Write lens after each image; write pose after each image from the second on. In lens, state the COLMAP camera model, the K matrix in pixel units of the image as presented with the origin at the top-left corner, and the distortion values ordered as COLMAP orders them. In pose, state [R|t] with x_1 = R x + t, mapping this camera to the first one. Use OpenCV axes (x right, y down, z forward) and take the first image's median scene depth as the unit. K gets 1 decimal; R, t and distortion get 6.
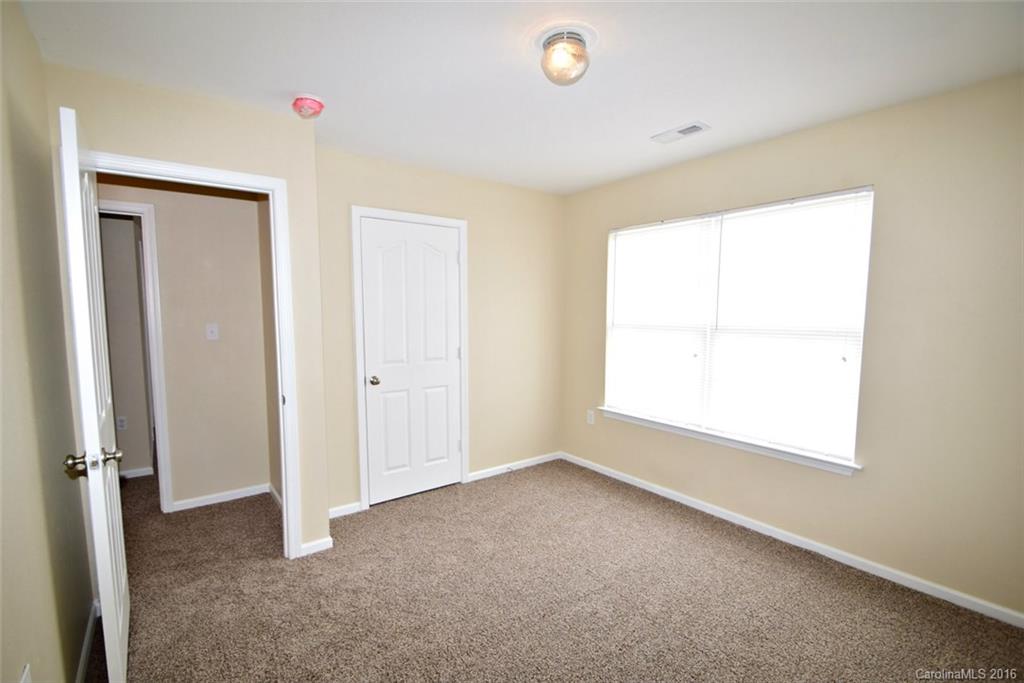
lens RADIAL K [[455.0, 0, 507.9], [0, 455.0, 344.3], [0, 0, 1]] dist [0.002123, 0.000473]
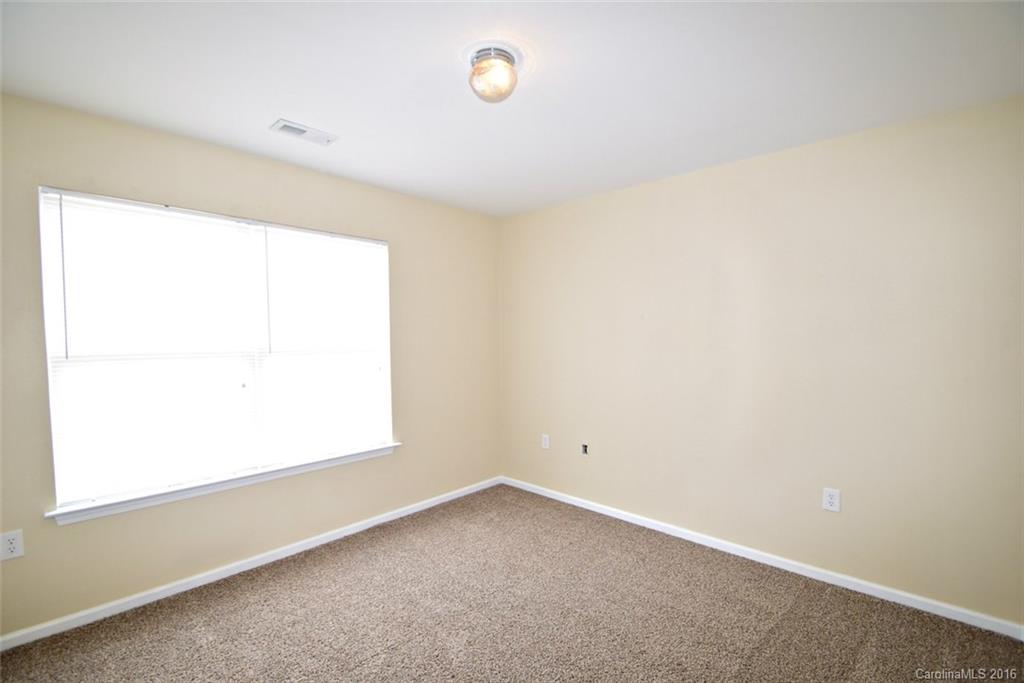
lens RADIAL K [[455.0, 0, 512.7], [0, 455.0, 349.3], [0, 0, 1]] dist [0.002123, 0.000473]
pose [[-0.152013, -0.039788, 0.987577, -0.412306], [0.074597, 0.995878, 0.051605, -0.040663], [-0.985559, 0.081514, -0.148418, 0.543602]]
